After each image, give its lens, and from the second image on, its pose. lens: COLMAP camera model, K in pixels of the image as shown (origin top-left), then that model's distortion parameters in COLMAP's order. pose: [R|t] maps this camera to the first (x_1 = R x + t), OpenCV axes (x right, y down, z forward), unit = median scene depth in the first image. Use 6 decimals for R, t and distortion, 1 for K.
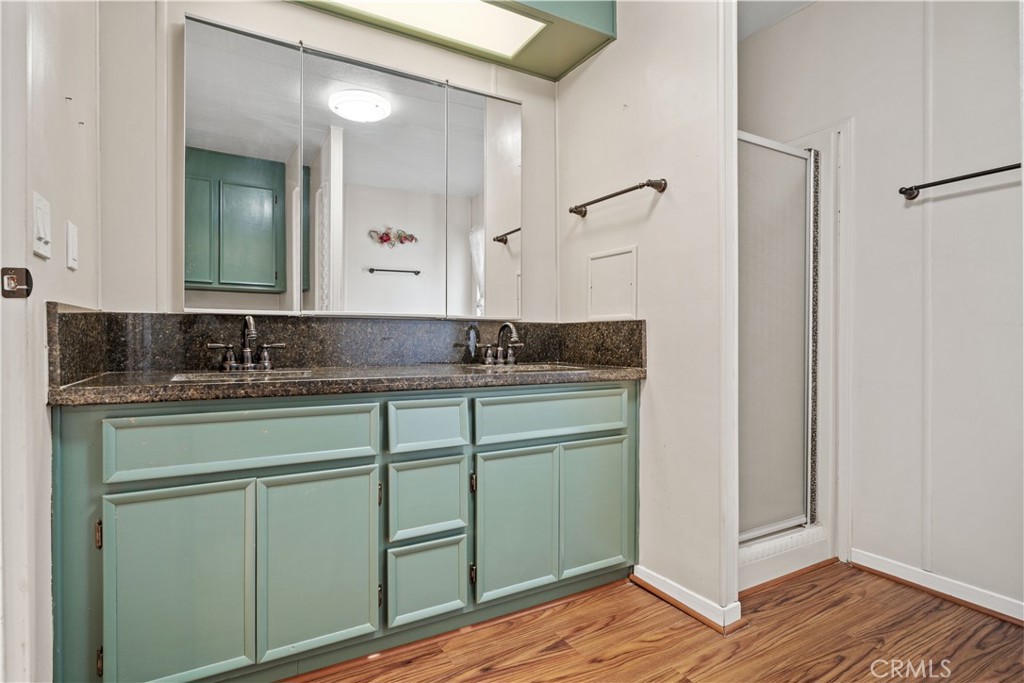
lens RADIAL K [[518.1, 0, 510.1], [0, 518.1, 331.3], [0, 0, 1]] dist [-0.002113, -0.000168]
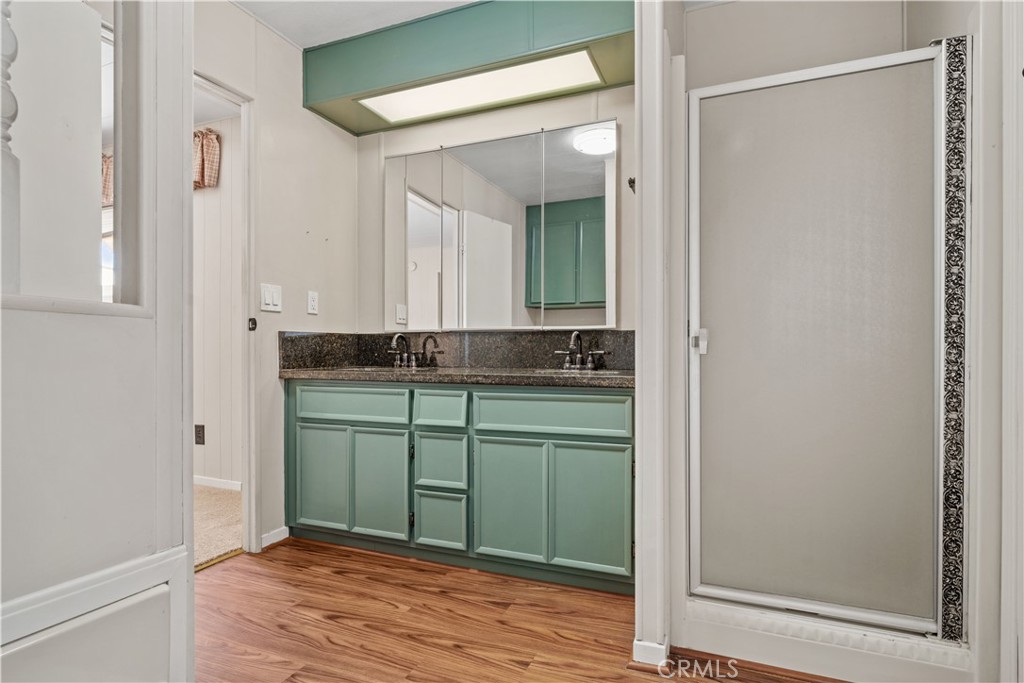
lens RADIAL K [[524.6, 0, 512.0], [0, 524.6, 341.5], [0, 0, 1]] dist [-0.003237, -0.000618]
pose [[0.618386, -0.016763, -0.785696, 1.037499], [0.014936, 0.999843, -0.009576, 0.016467], [0.785732, -0.005813, 0.618539, 0.272941]]
